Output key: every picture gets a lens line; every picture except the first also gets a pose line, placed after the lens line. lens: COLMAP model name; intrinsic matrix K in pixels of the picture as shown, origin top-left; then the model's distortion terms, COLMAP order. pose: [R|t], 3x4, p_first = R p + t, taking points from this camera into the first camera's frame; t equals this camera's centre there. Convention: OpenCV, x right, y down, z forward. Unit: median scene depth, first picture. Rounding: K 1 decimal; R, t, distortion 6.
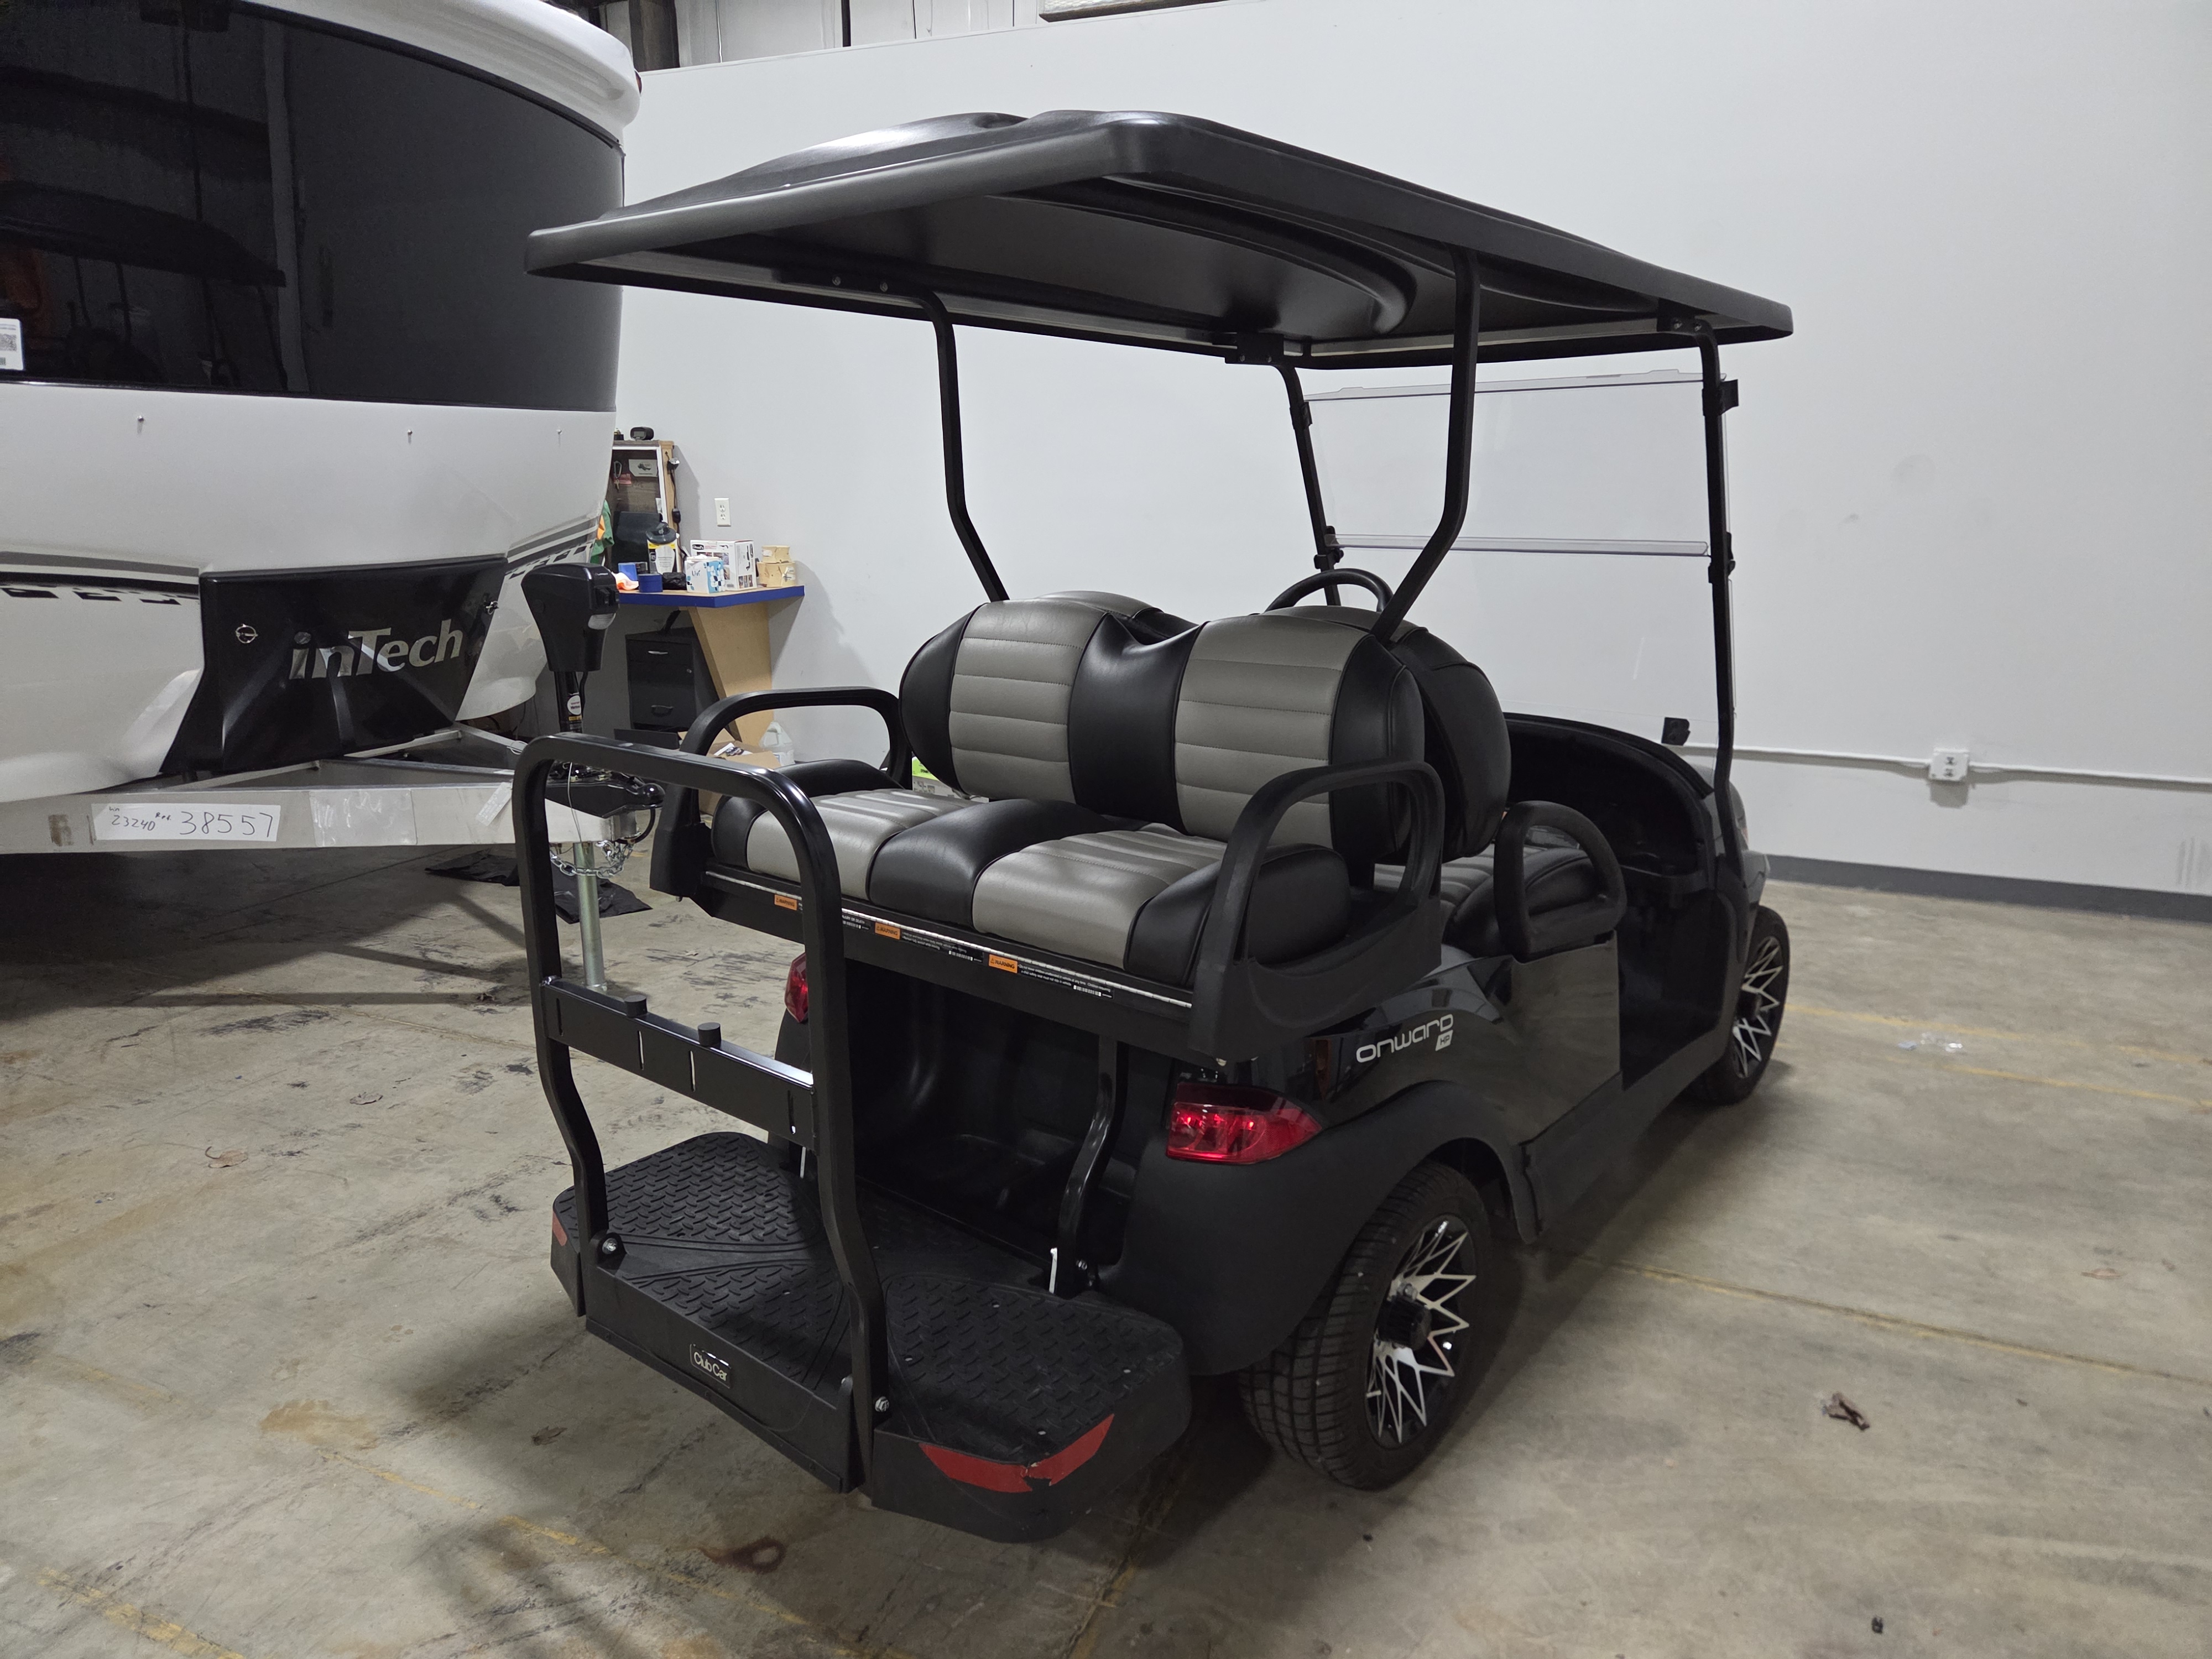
lens RADIAL K [[1490.9, 0, 1109.5], [0, 1490.9, 828.2], [0, 0, 1]] dist [0.043196, -0.033625]
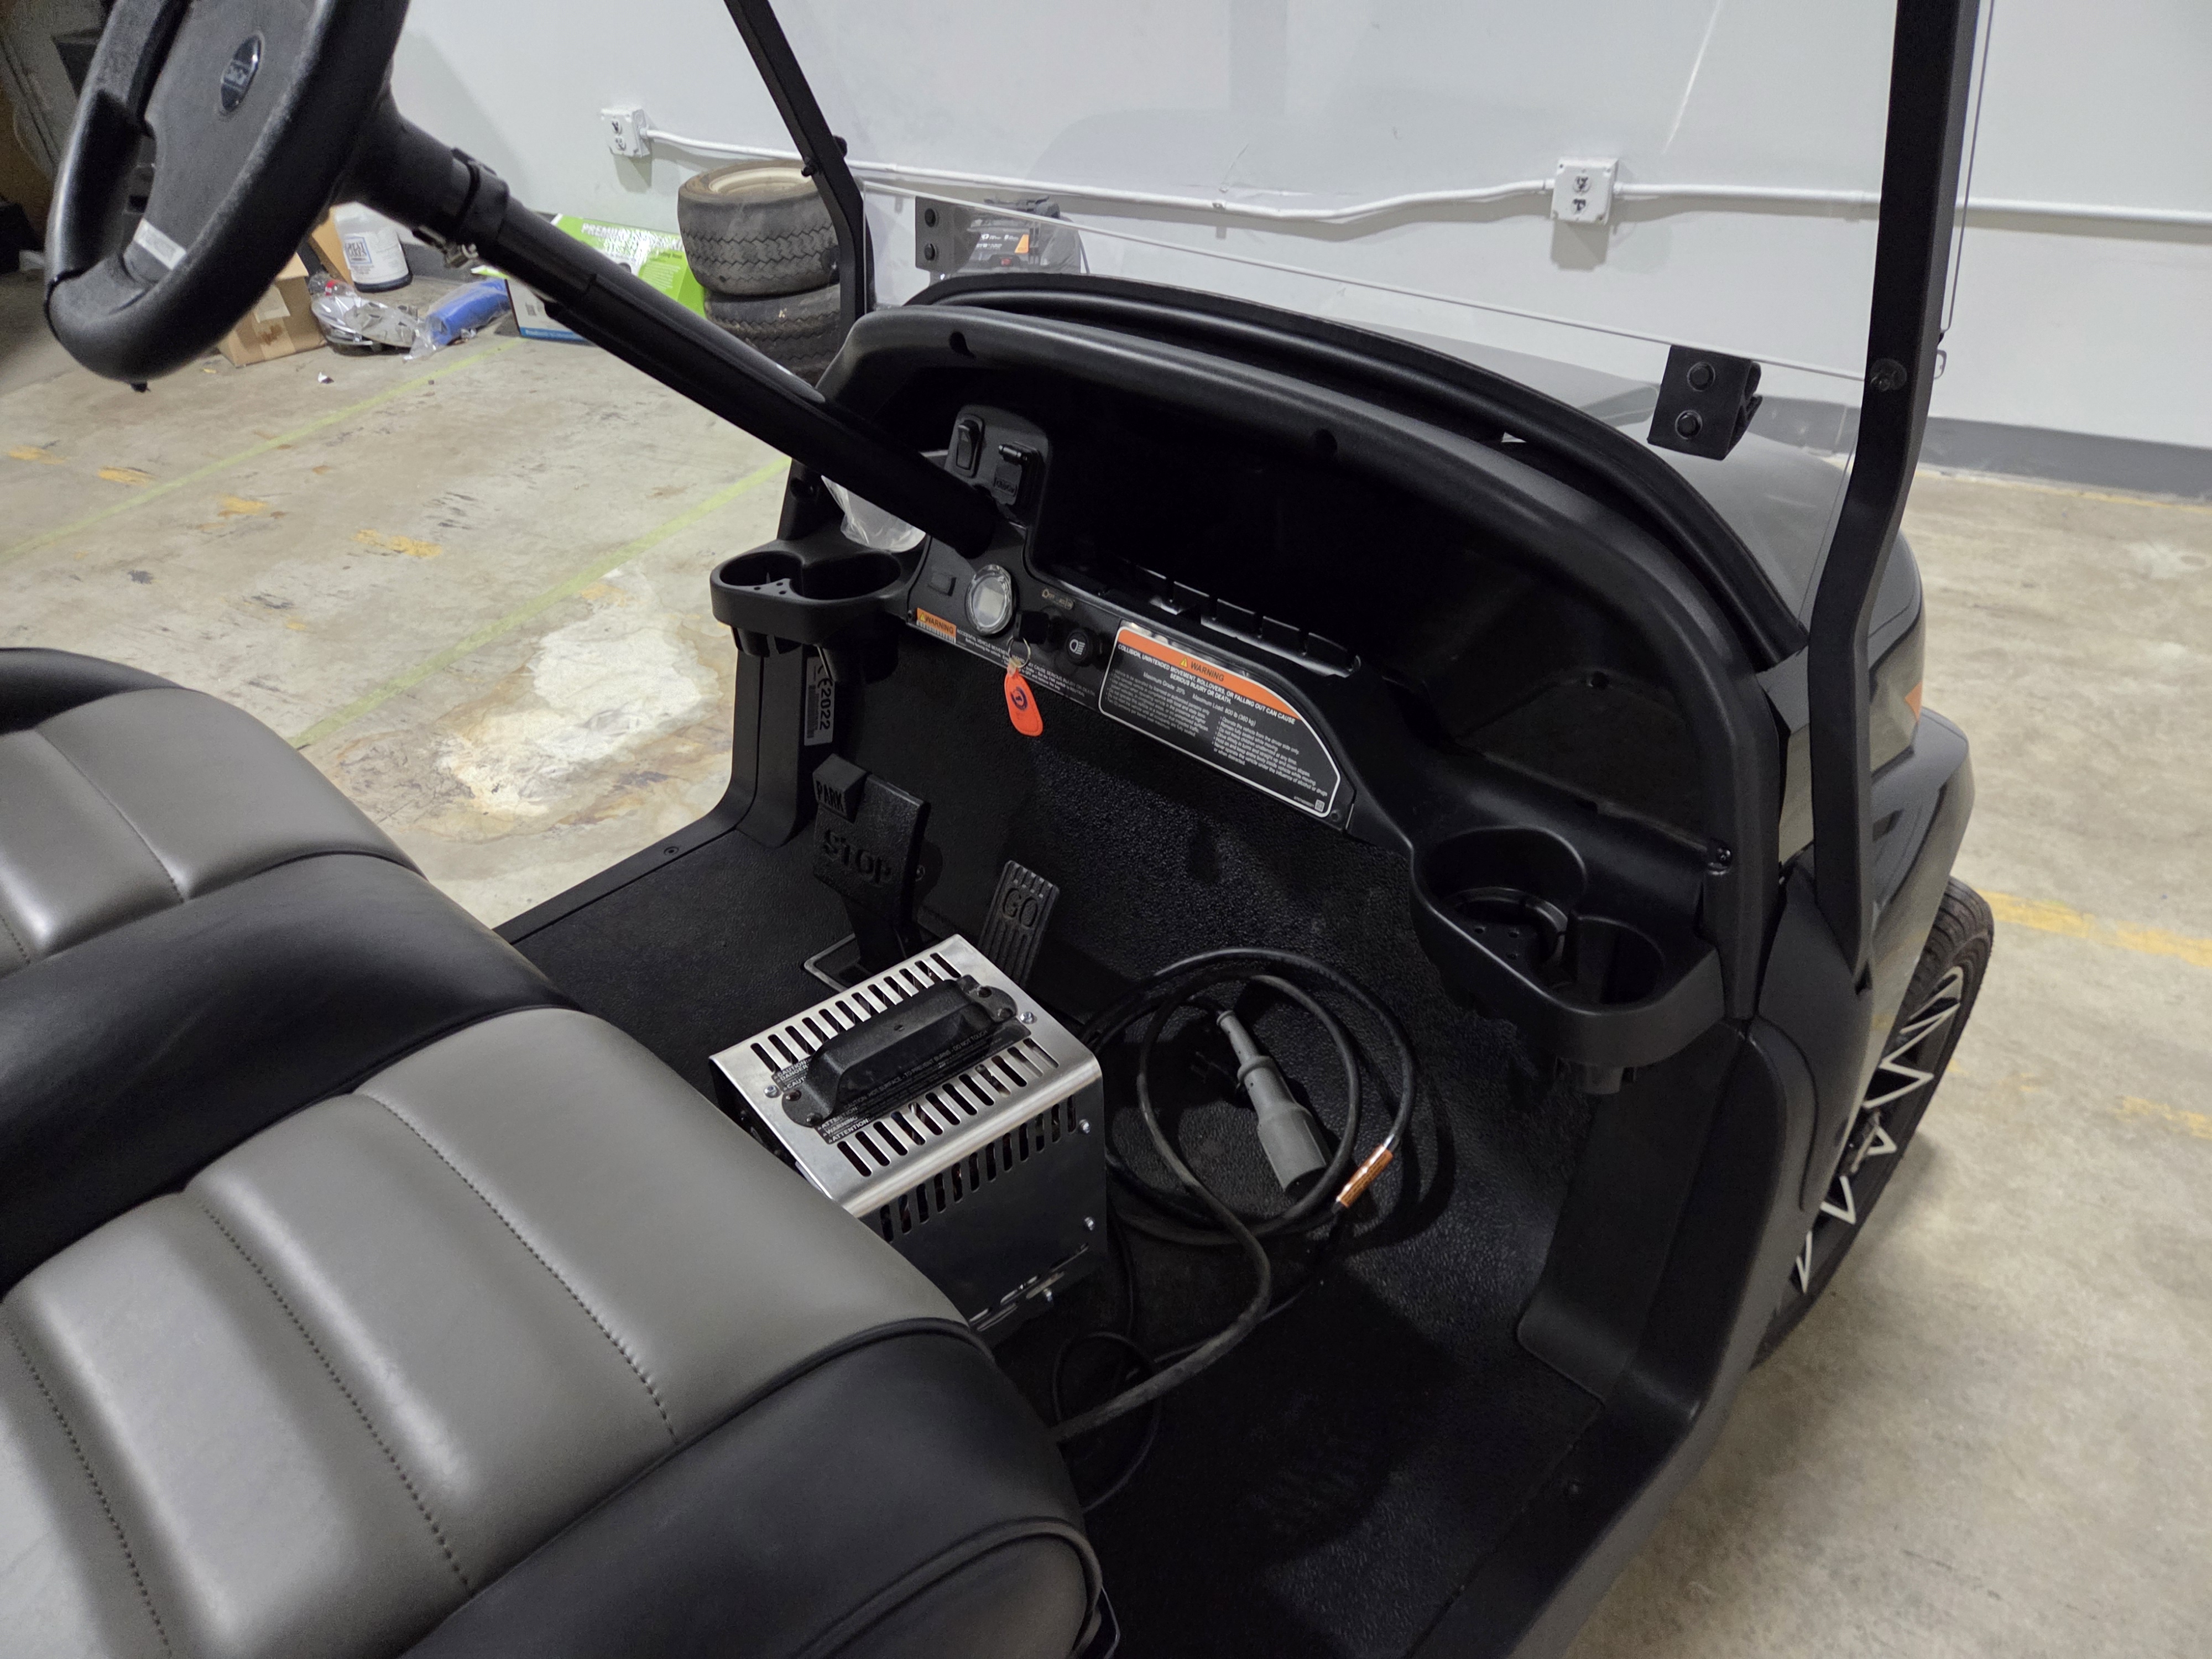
lens RADIAL K [[1490.9, 0, 1096.7], [0, 1490.9, 830.0], [0, 0, 1]] dist [0.043196, -0.033625]
pose [[0.994910, 0.003262, -0.100716, 0.292242], [0.035587, 0.923697, 0.381468, -0.101070], [0.094275, -0.383111, 0.918879, 0.698988]]
